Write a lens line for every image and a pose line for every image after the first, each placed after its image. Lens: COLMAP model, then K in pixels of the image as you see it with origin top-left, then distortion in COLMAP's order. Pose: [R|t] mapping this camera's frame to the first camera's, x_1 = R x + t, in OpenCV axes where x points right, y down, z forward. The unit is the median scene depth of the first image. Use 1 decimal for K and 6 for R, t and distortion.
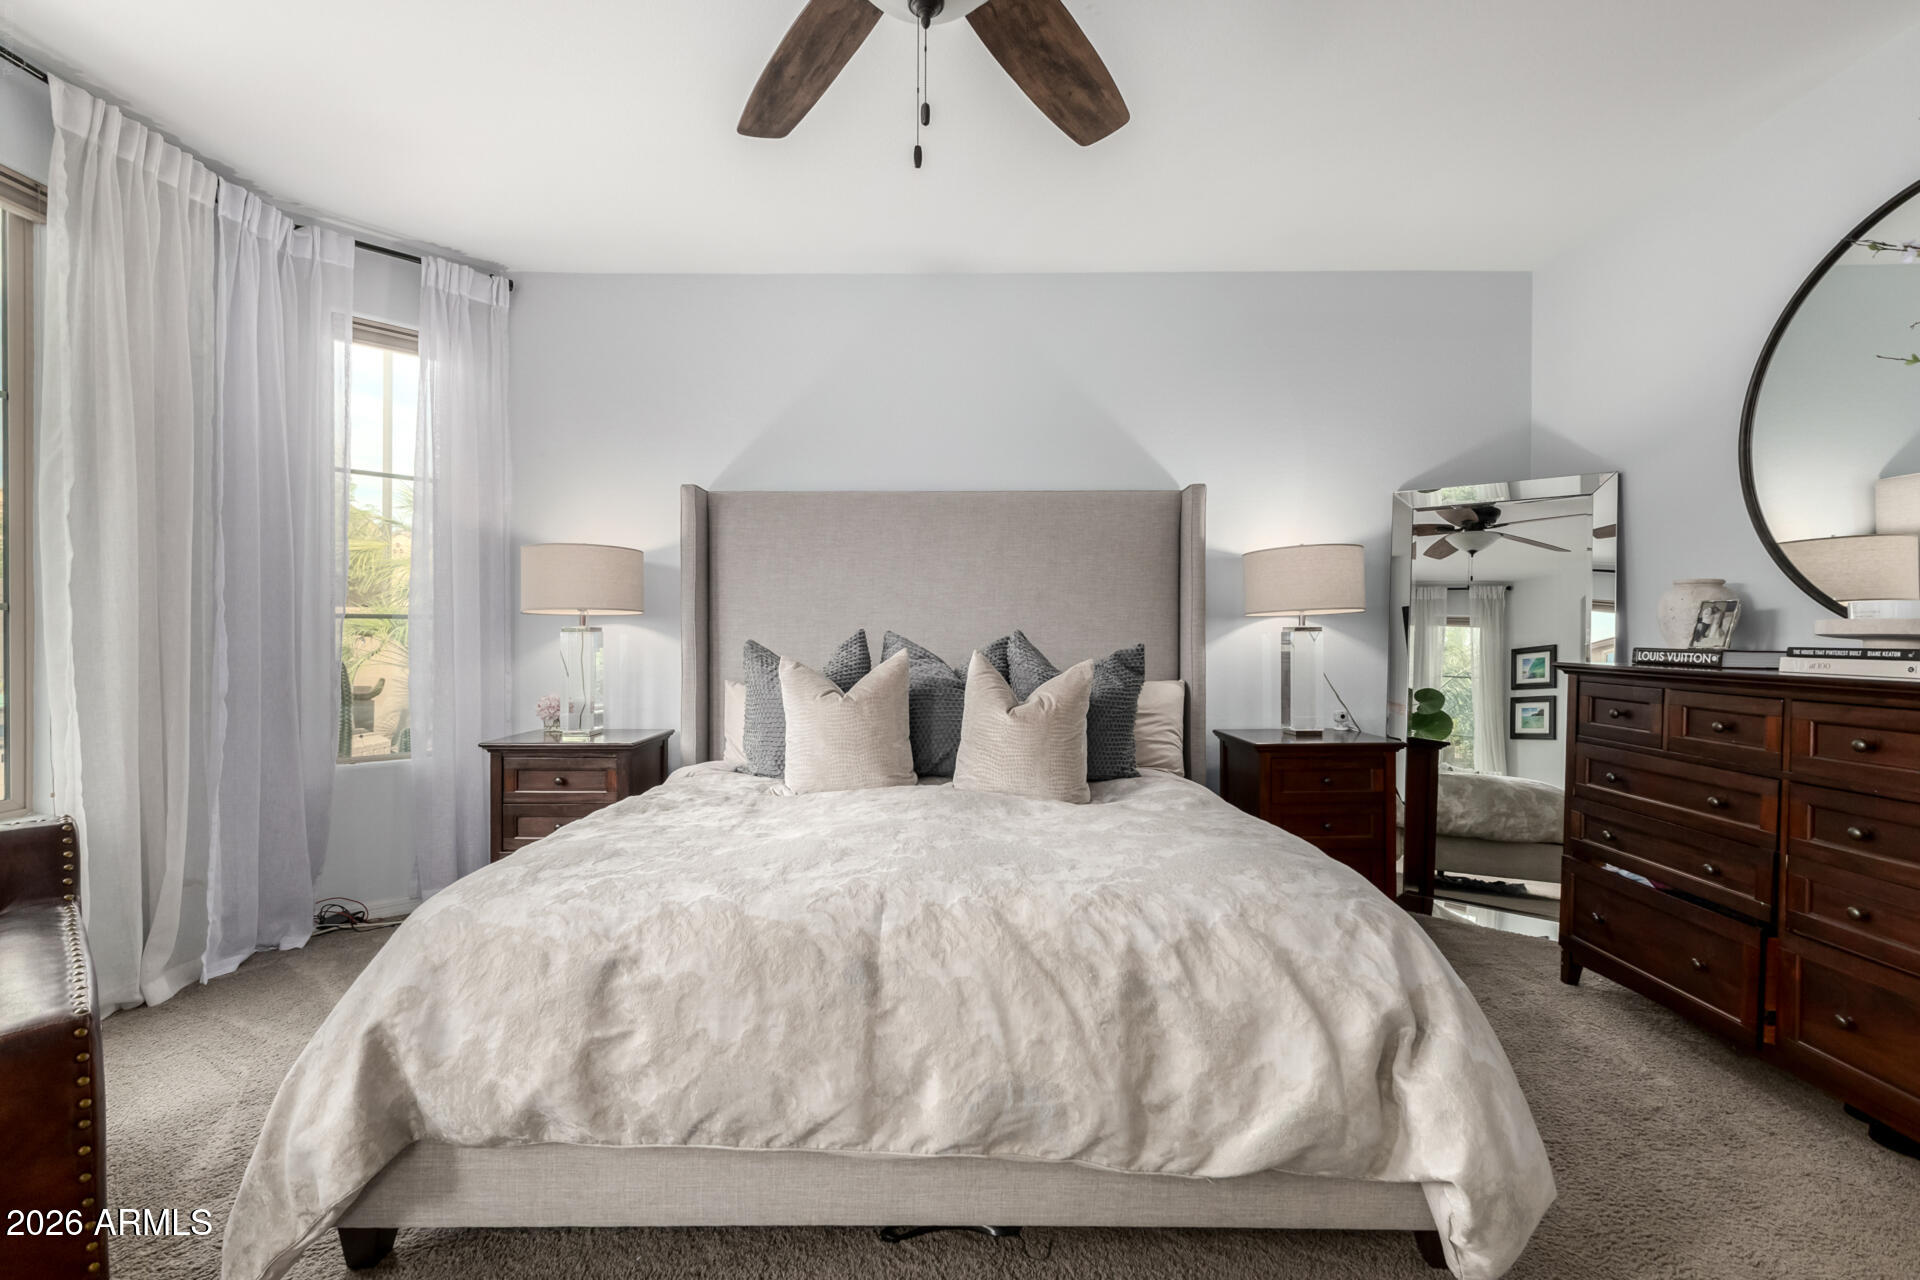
lens RADIAL K [[834.6, 0, 958.2], [0, 834.6, 637.1], [0, 0, 1]] dist [0.010360, -0.004261]
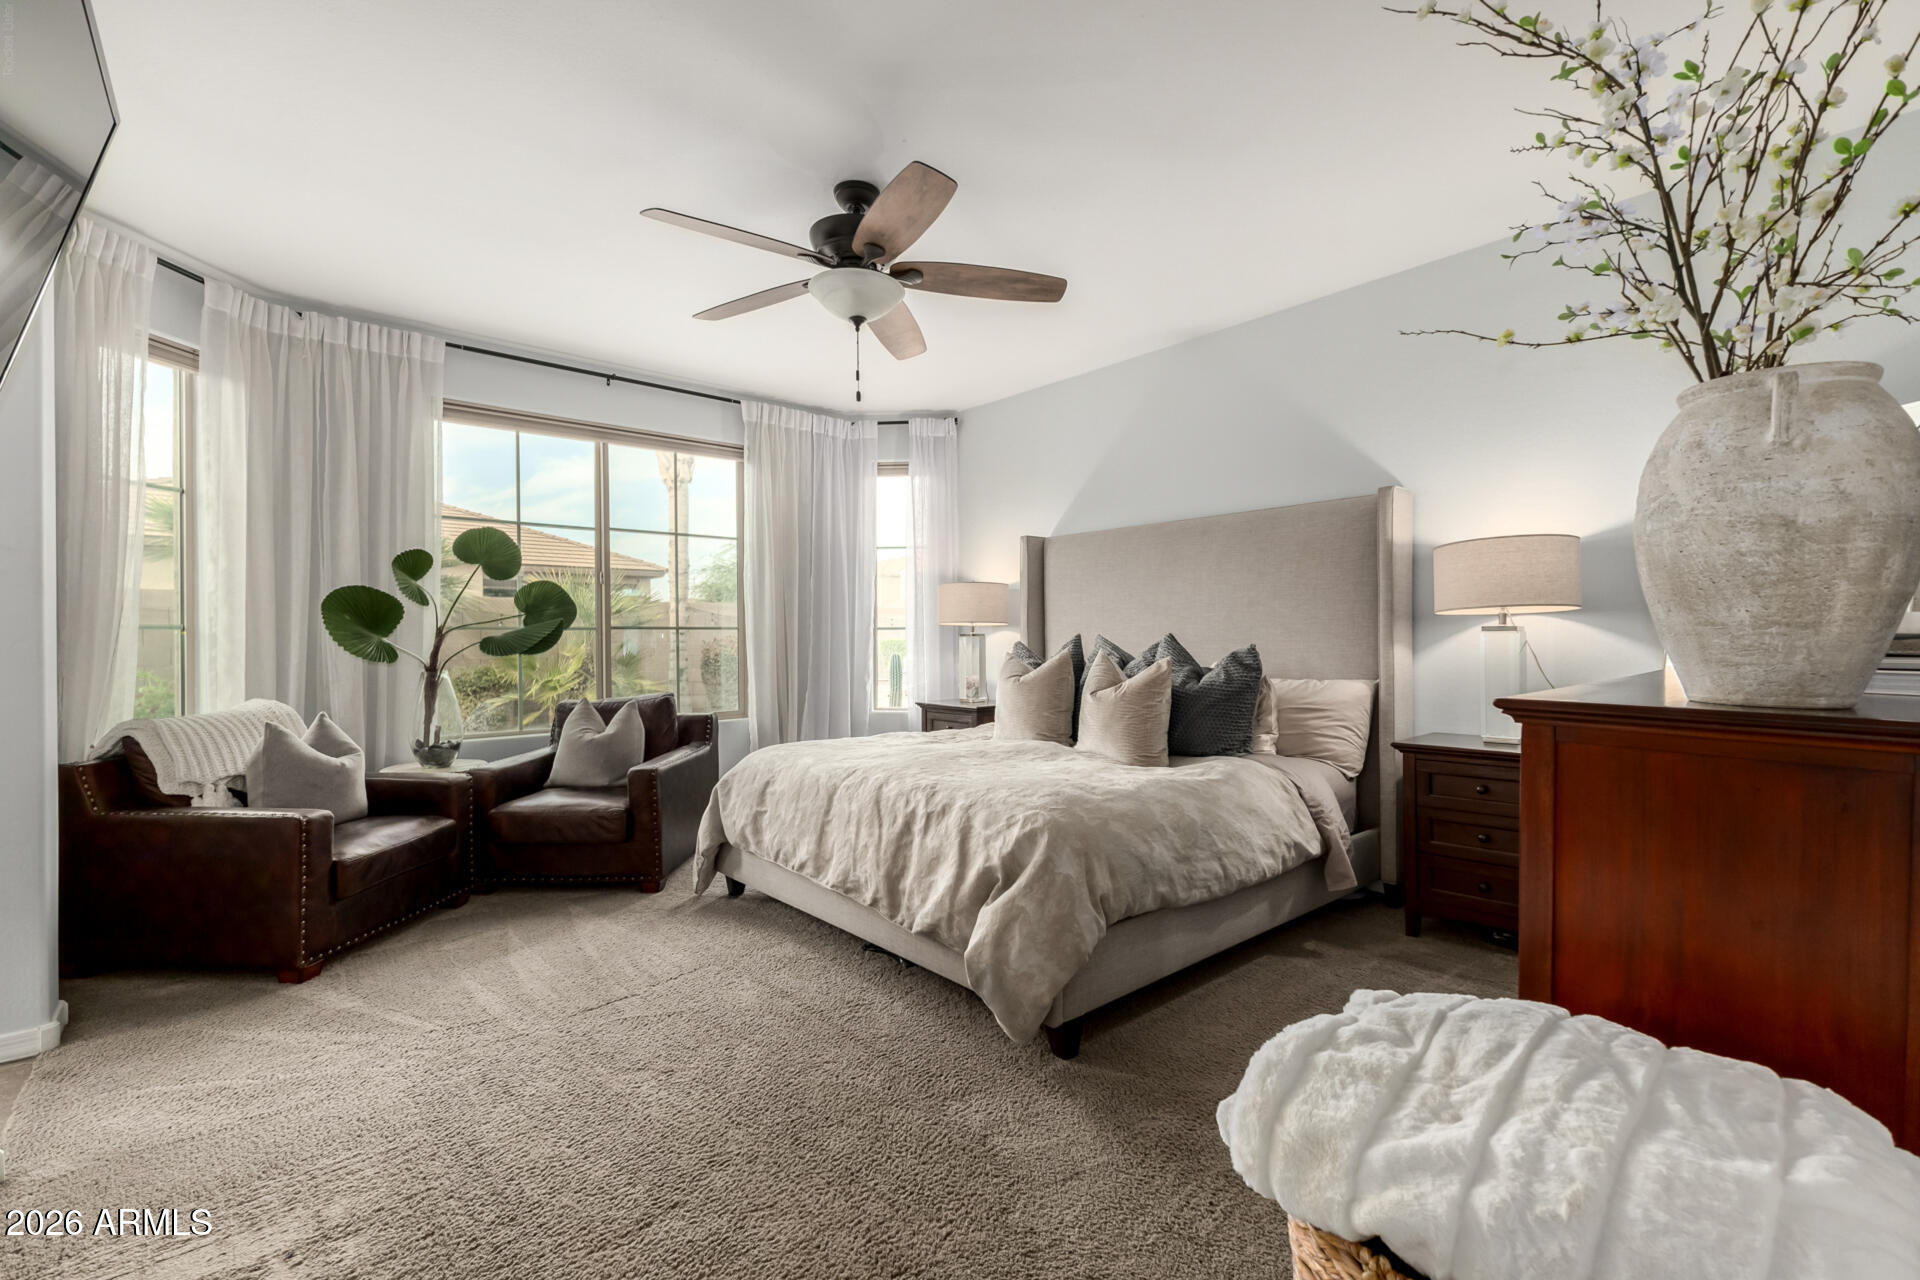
lens RADIAL K [[834.6, 0, 968.9], [0, 834.6, 639.0], [0, 0, 1]] dist [0.010360, -0.004261]
pose [[0.666687, -0.004568, -0.745323, 0.956772], [0.006589, 0.999978, -0.000236, -0.001723], [0.745308, -0.004754, 0.666703, -0.072614]]
